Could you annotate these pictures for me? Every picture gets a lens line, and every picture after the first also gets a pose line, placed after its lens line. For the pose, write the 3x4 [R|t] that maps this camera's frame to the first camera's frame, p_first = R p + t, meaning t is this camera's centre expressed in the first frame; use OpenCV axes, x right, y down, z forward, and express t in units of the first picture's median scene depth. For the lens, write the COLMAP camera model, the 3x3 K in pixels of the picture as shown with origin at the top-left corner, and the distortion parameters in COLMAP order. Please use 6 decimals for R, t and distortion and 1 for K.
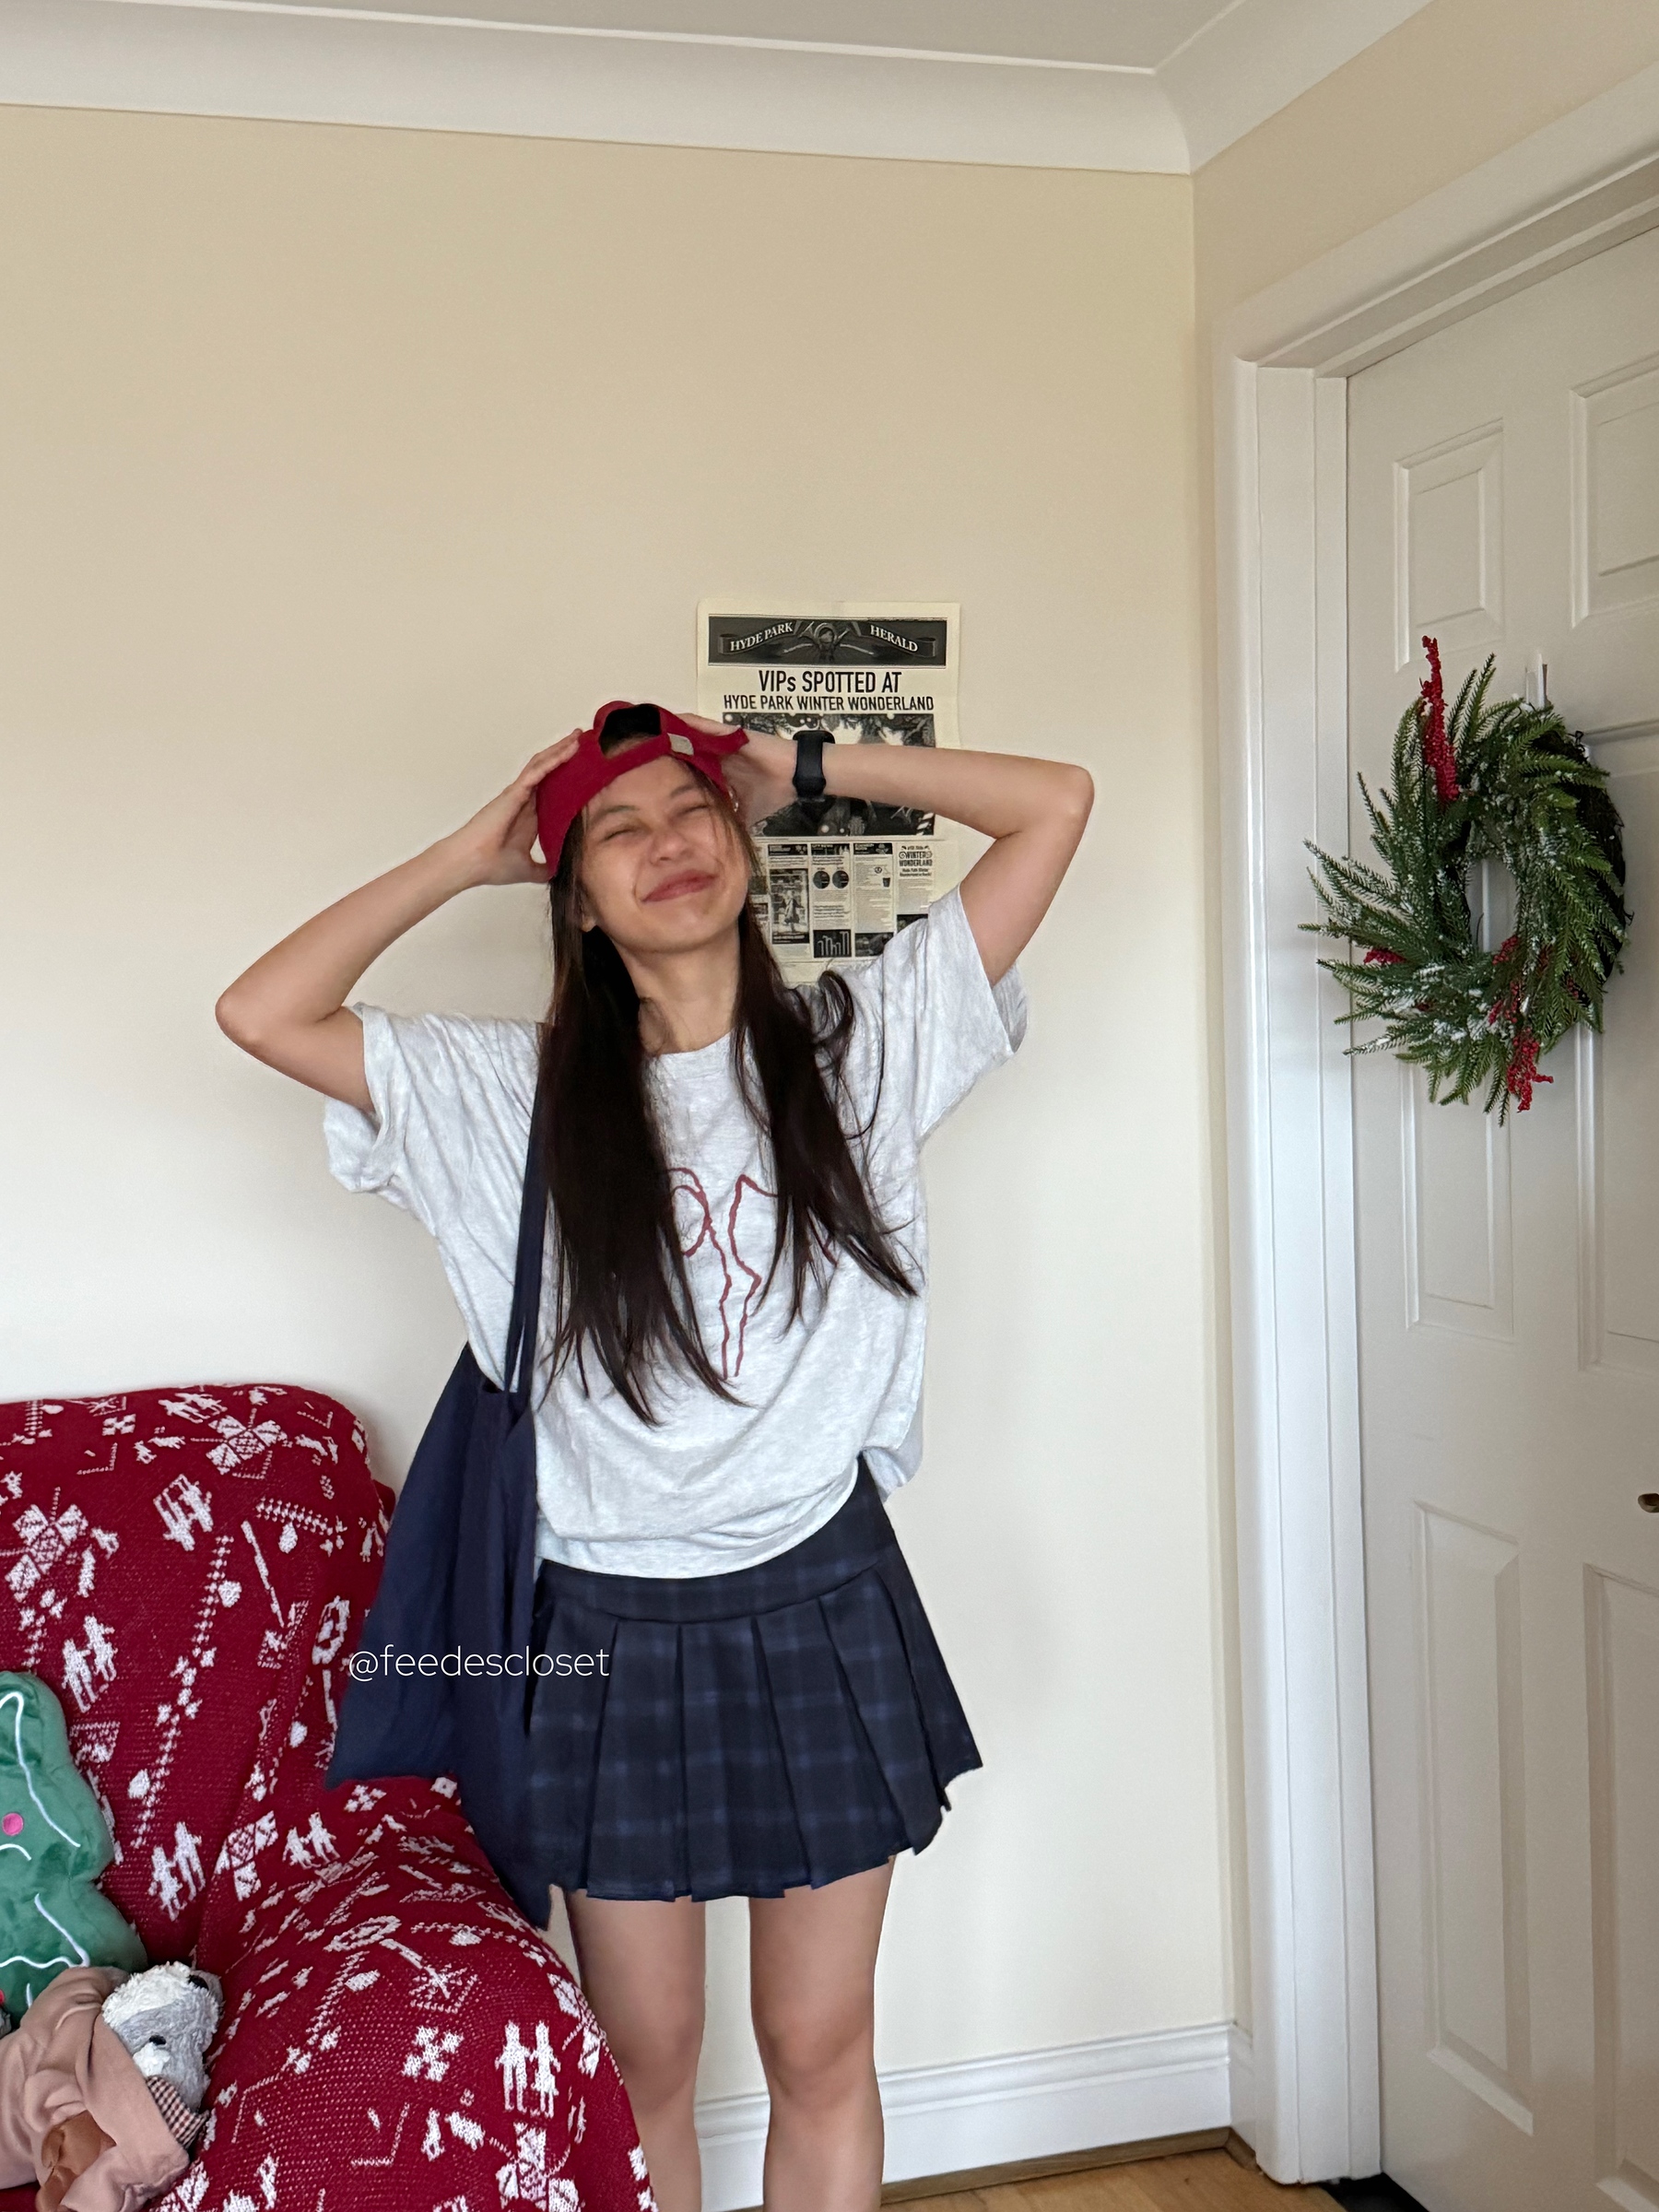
lens RADIAL K [[2626.1, 0, 829.1], [0, 2626.1, 1118.5], [0, 0, 1]] dist [0.079972, 0.000000]
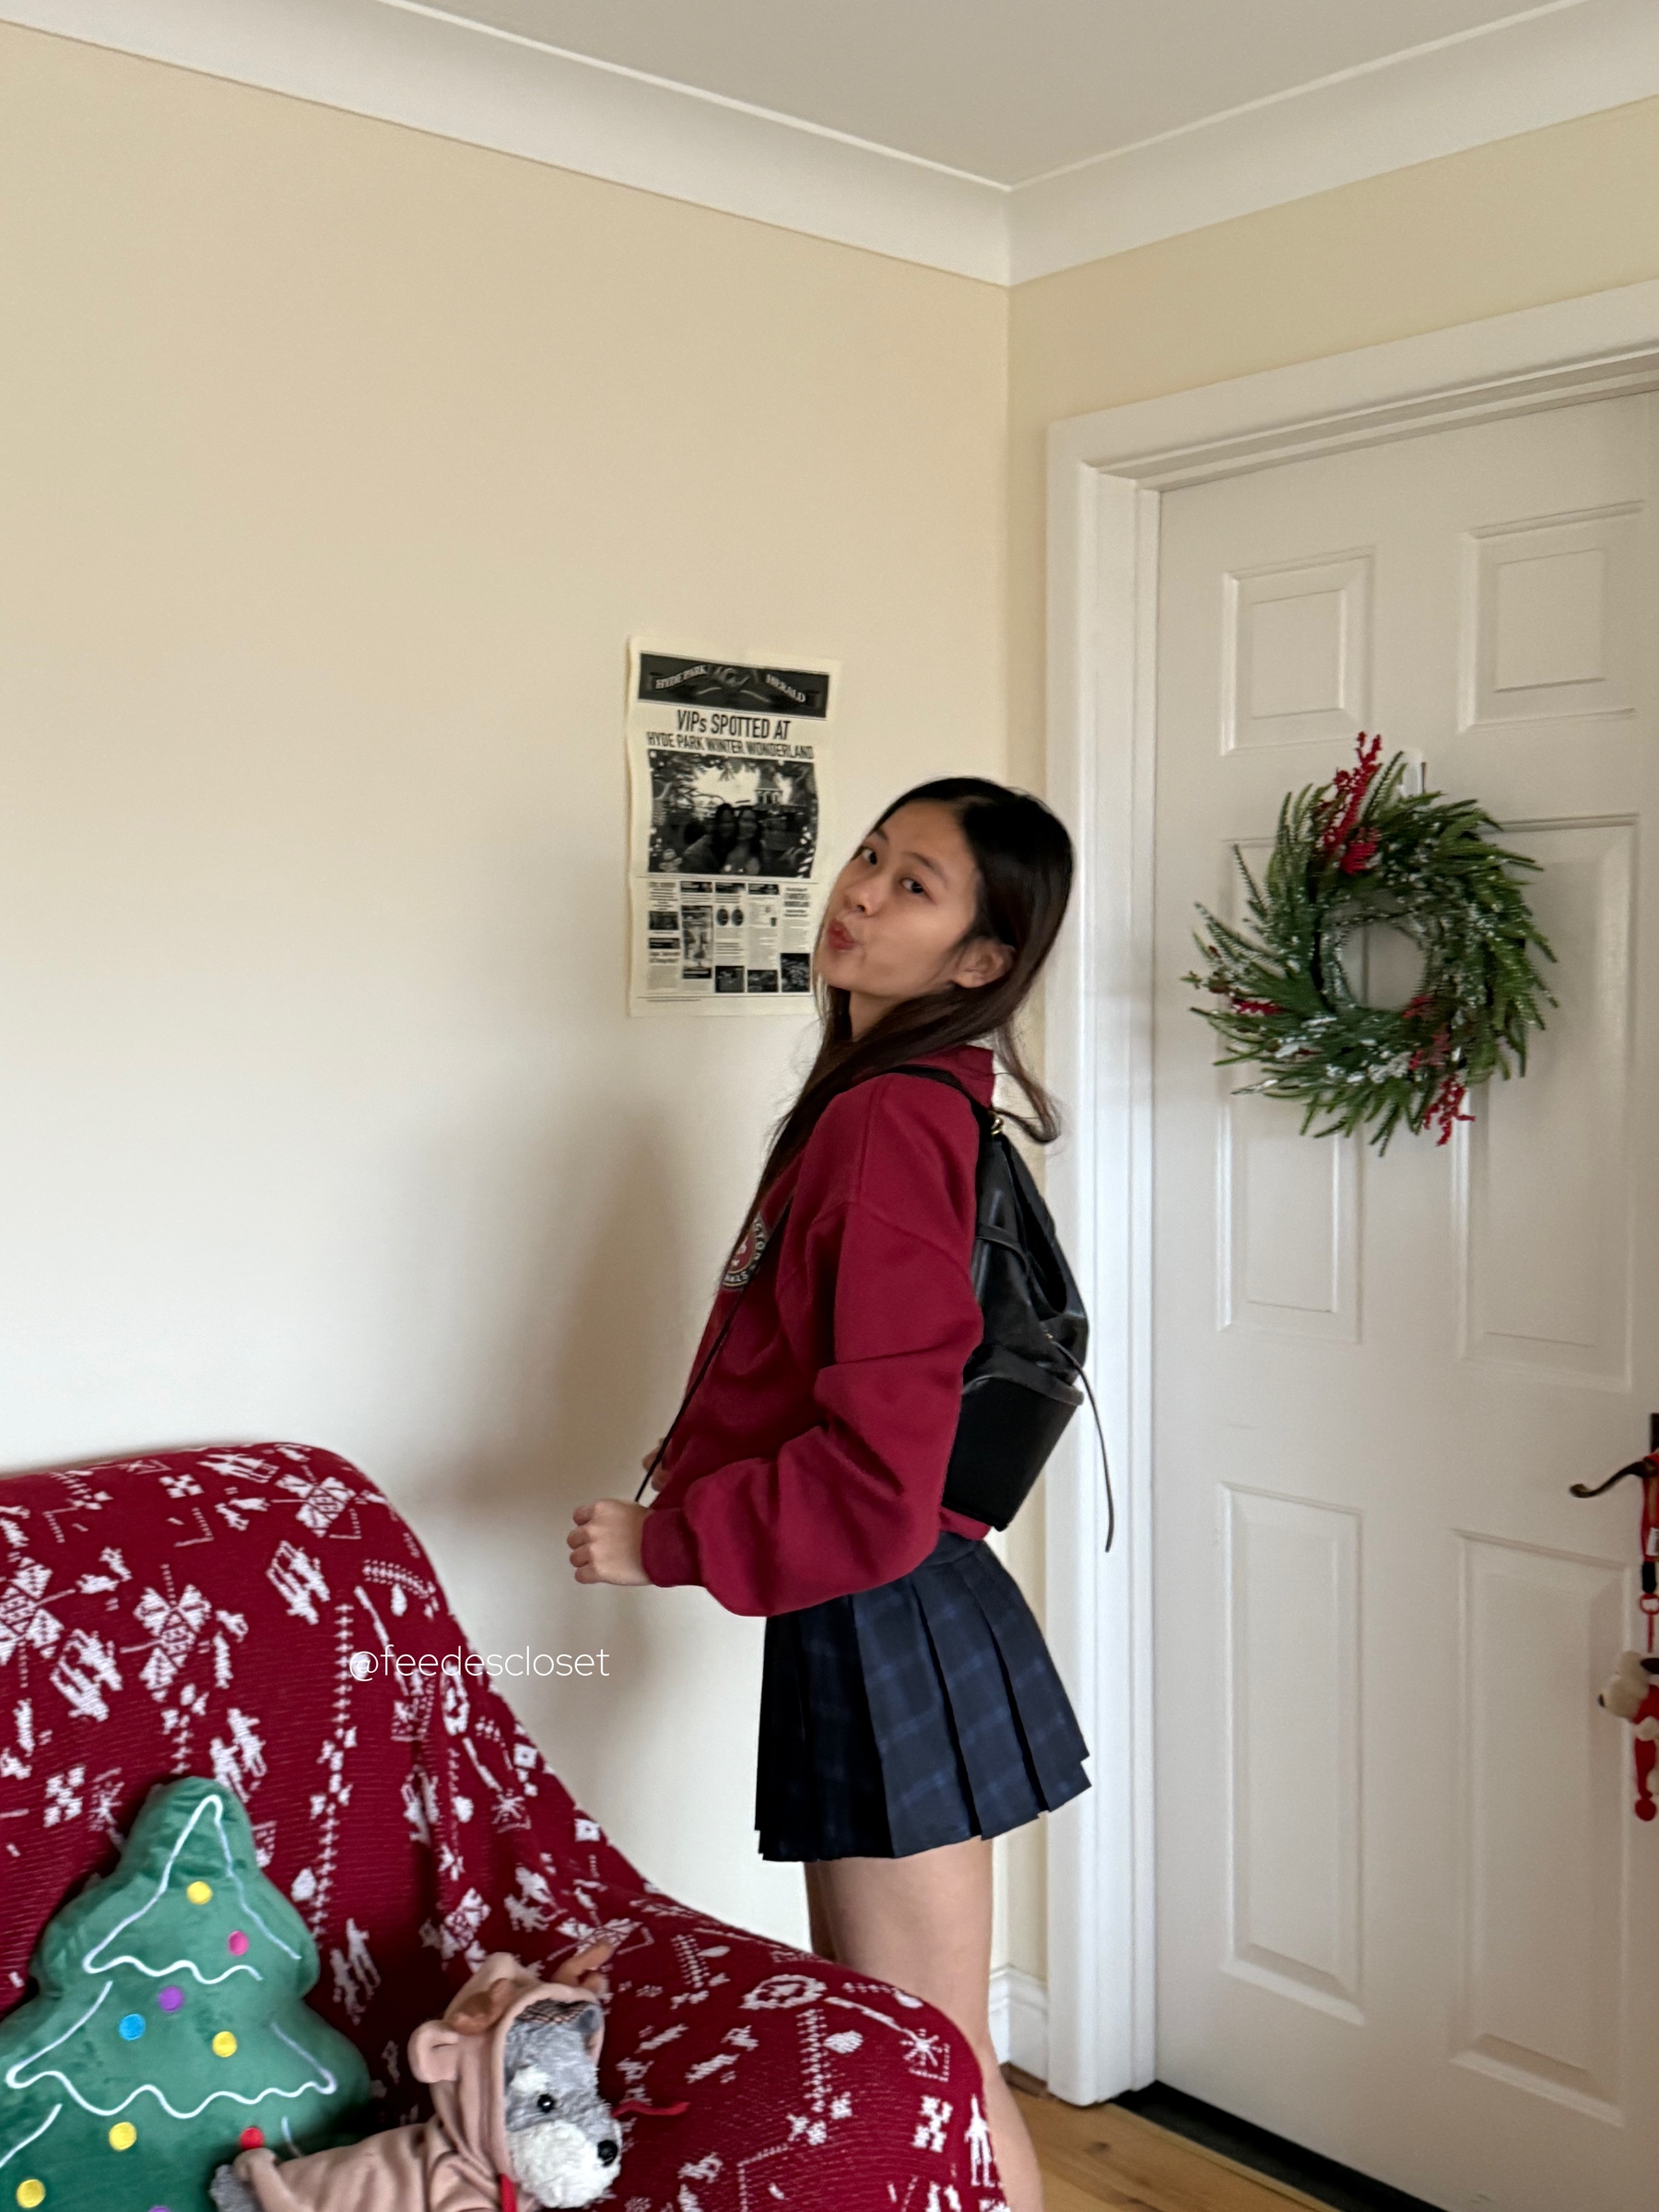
lens RADIAL K [[2406.2, 0, 868.3], [0, 2406.2, 1138.8], [0, 0, 1]] dist [0.149433, 0.000000]
pose [[0.891511, -0.001484, 0.452996, -0.422961], [-0.001188, 0.999984, 0.005614, -0.010233], [-0.452997, -0.005543, 0.891495, 0.143316]]
